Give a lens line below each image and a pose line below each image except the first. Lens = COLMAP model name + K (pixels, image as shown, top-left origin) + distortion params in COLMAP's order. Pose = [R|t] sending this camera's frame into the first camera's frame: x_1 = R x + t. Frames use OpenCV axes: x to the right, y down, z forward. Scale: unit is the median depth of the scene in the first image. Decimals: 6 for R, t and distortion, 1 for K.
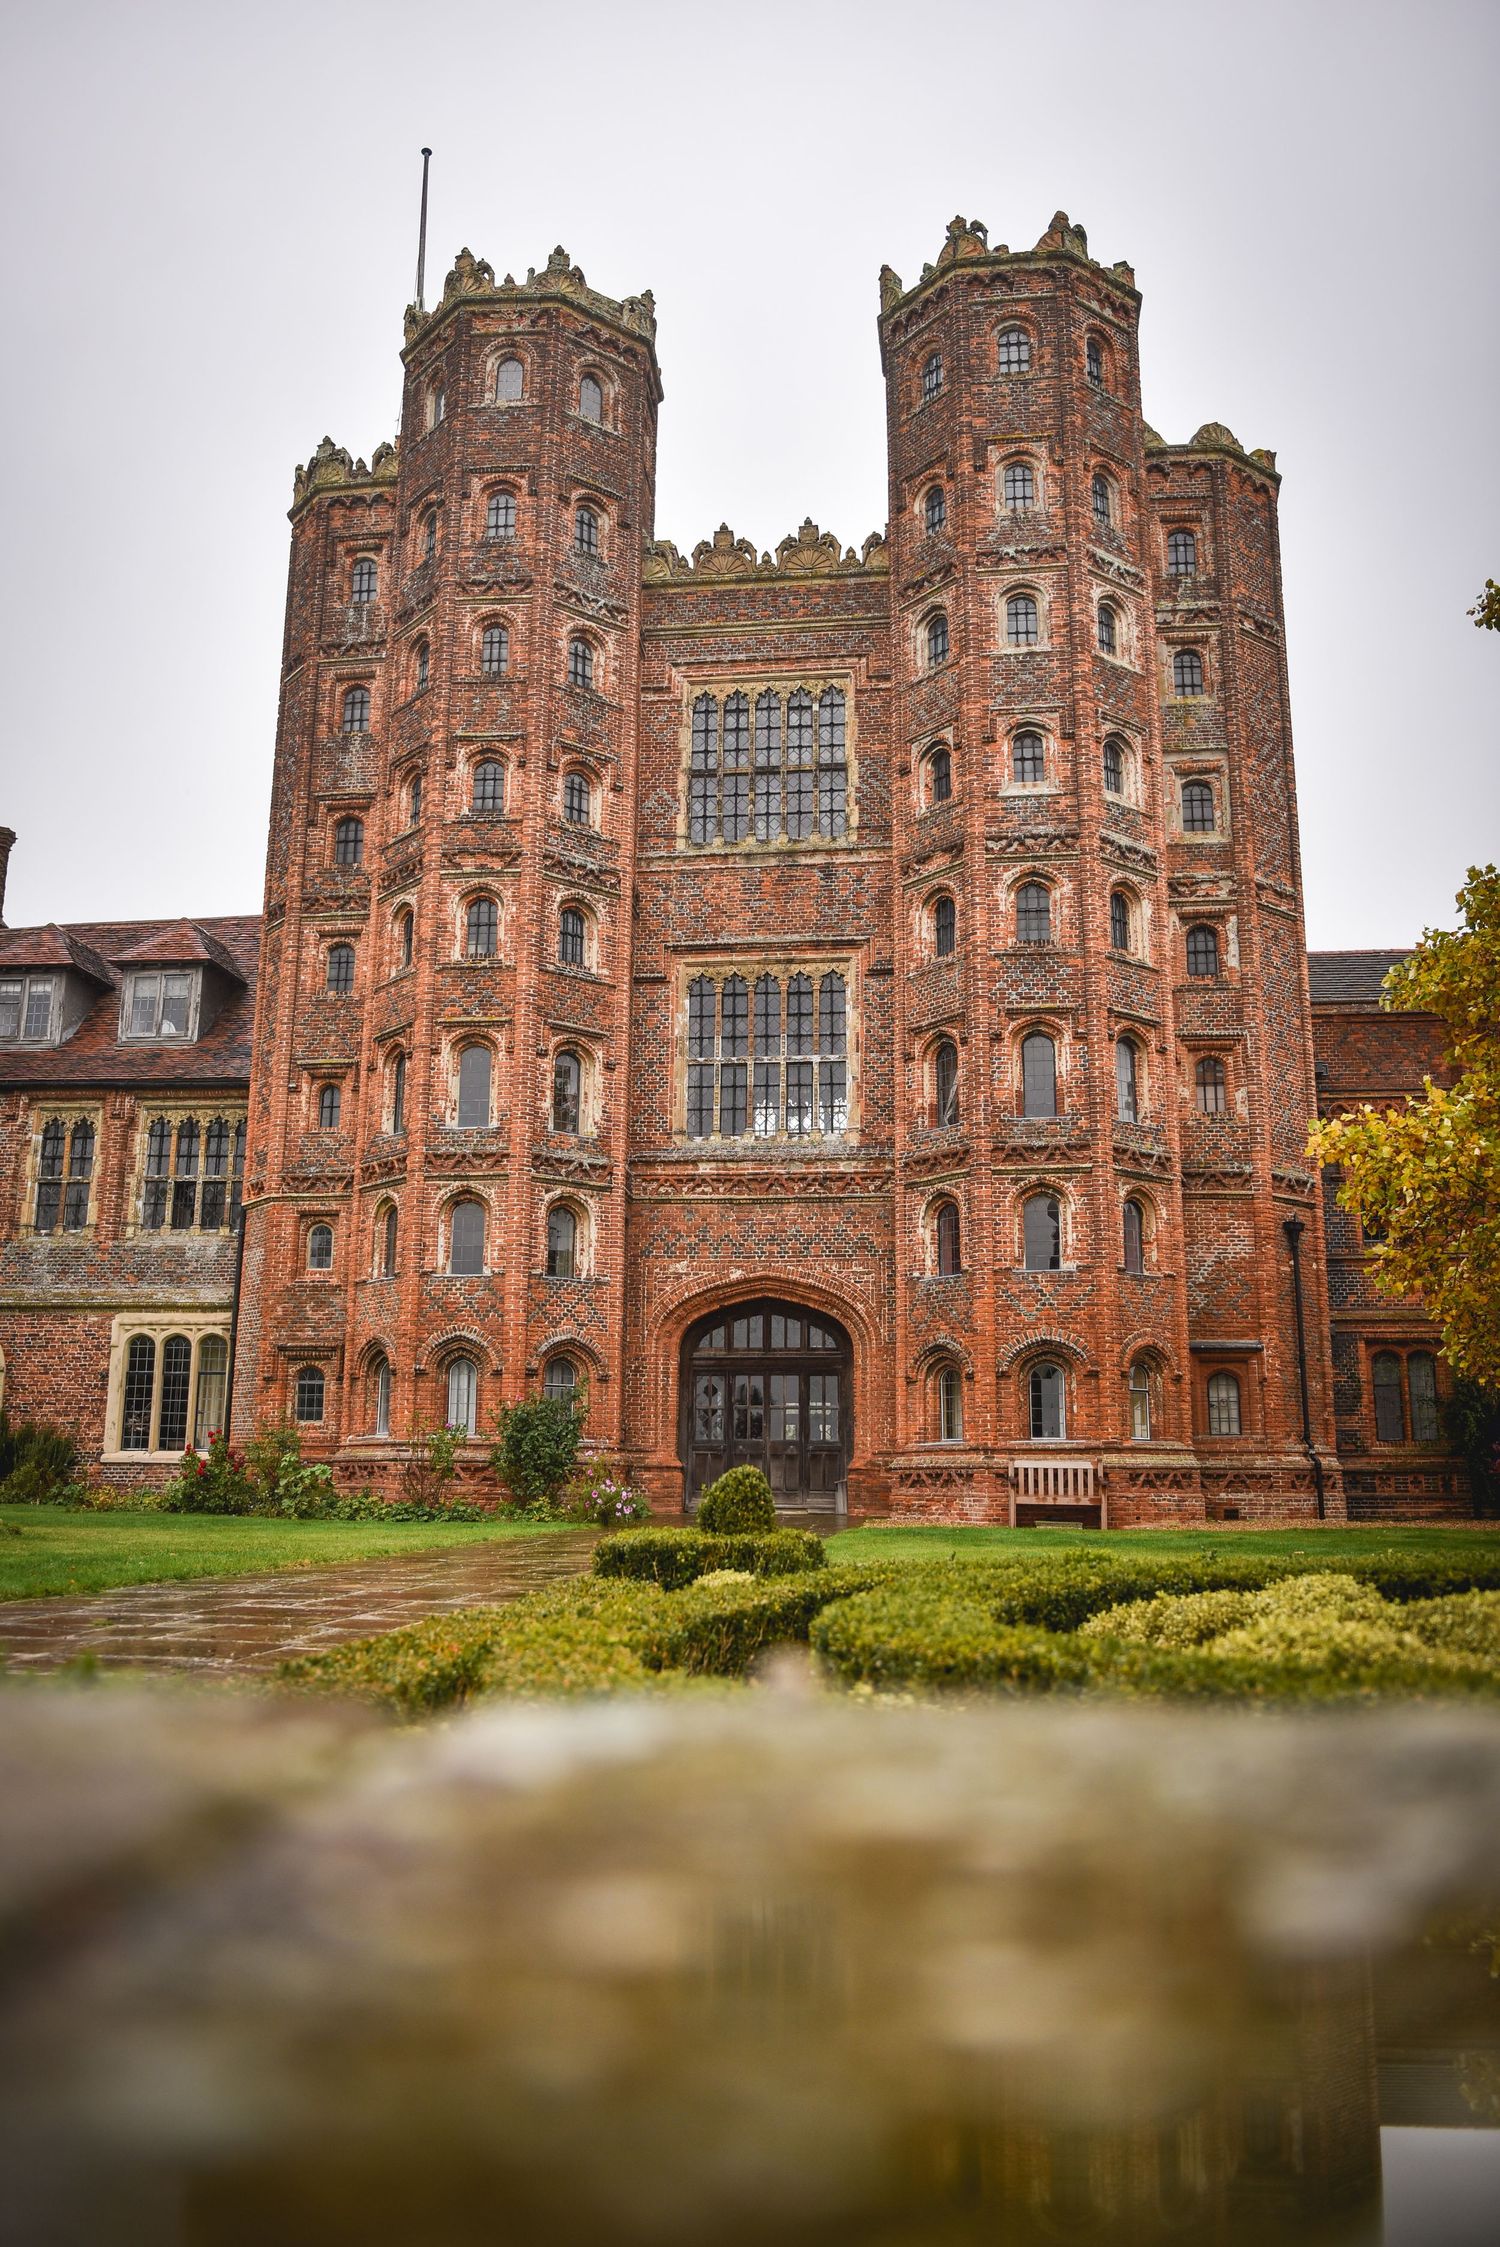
lens RADIAL K [[1725.4, 0, 756.2], [0, 1725.4, 1102.6], [0, 0, 1]] dist [-0.027536, -0.001010]
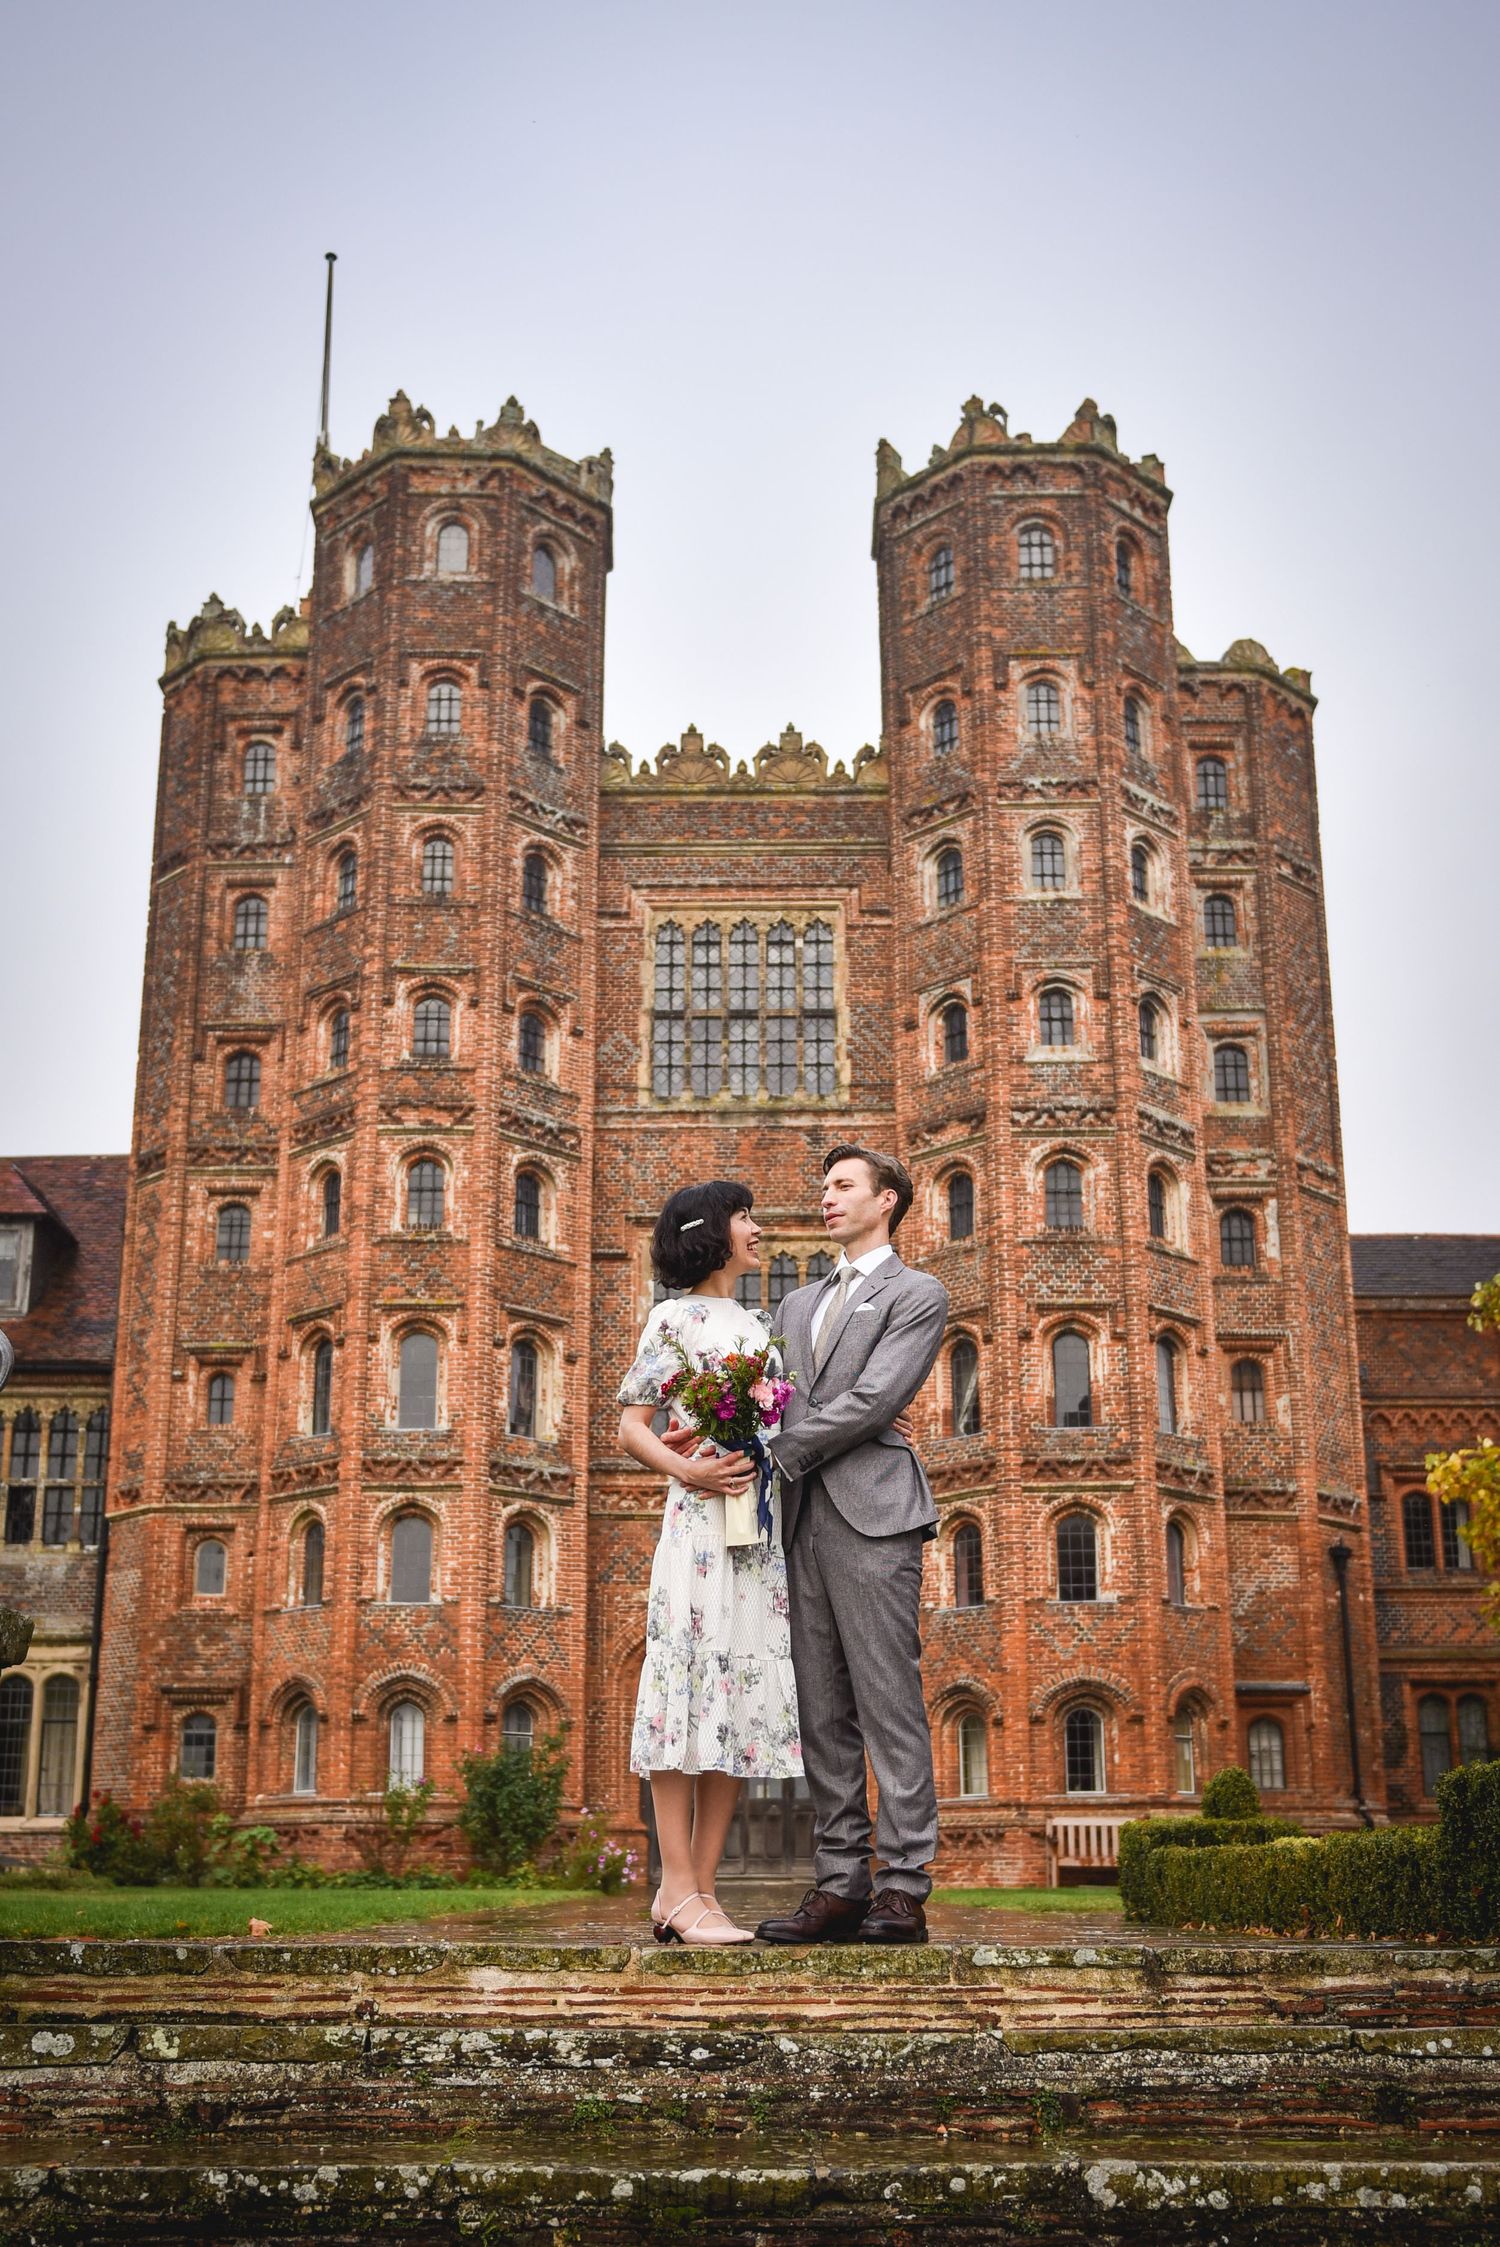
lens RADIAL K [[2323.3, 0, 743.5], [0, 2323.3, 1266.1], [0, 0, 1]] dist [-0.021414, 0.000000]
pose [[0.992896, 0.021605, 0.117006, -0.131150], [-0.016592, 0.998909, -0.043645, -0.017449], [-0.117822, 0.041394, 0.992172, -0.149837]]
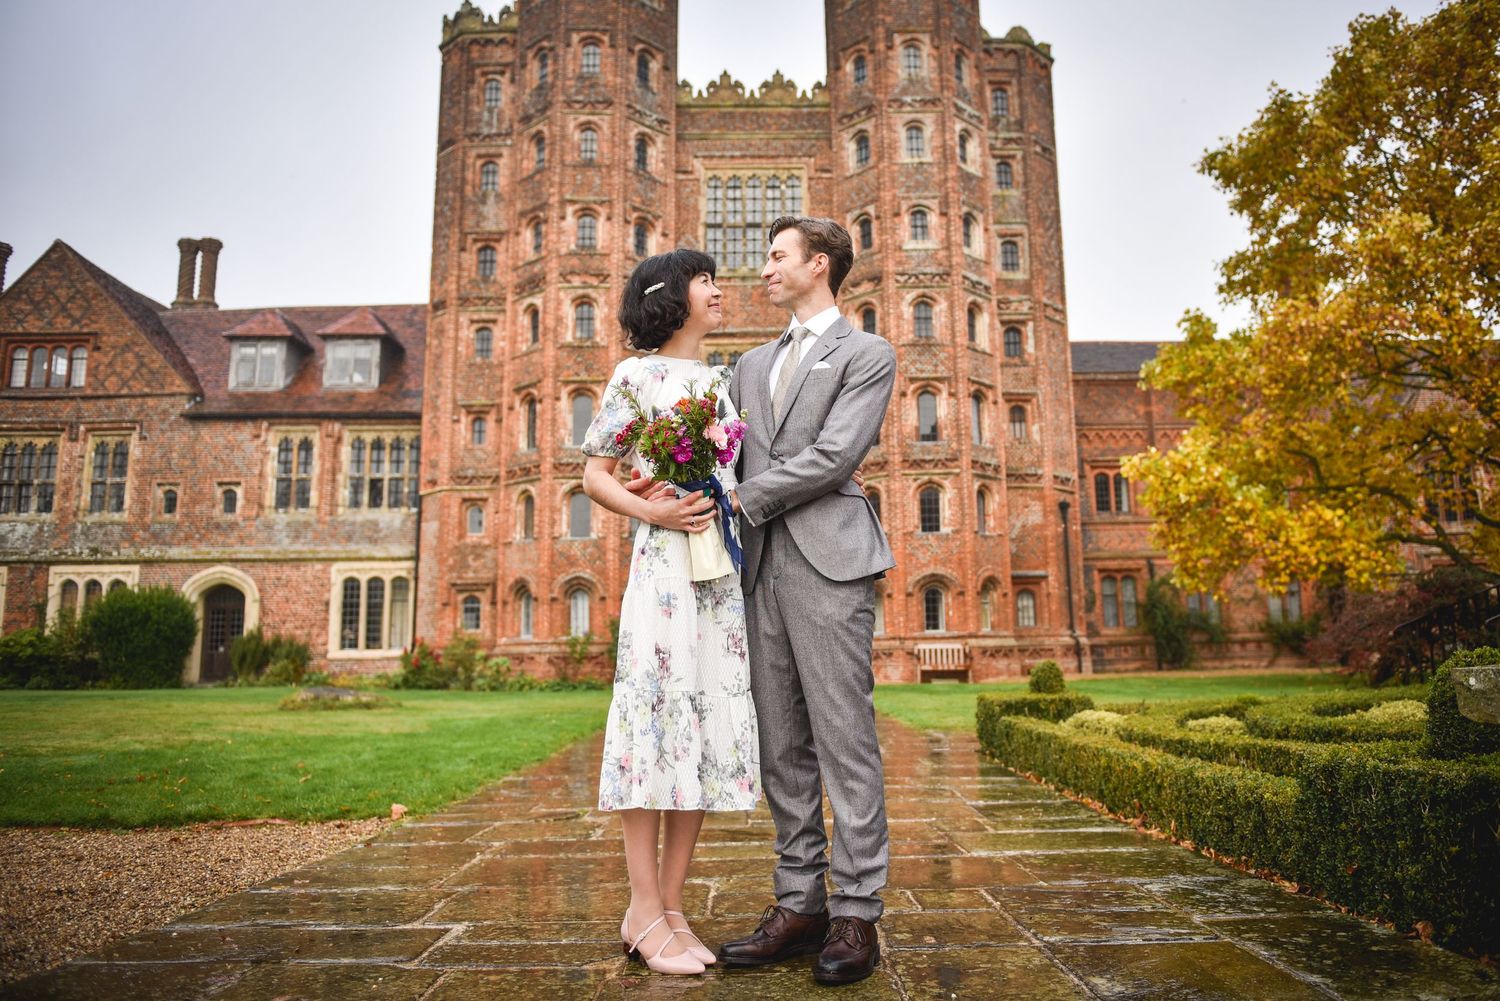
lens RADIAL K [[1115.7, 0, 806.7], [0, 1115.7, 454.2], [0, 0, 1]] dist [-0.043510, -0.006840]
pose [[0.987325, 0.002182, 0.158694, -0.114516], [-0.008278, 0.999253, 0.037760, -0.017801], [-0.158493, -0.038595, 0.986606, -0.053279]]
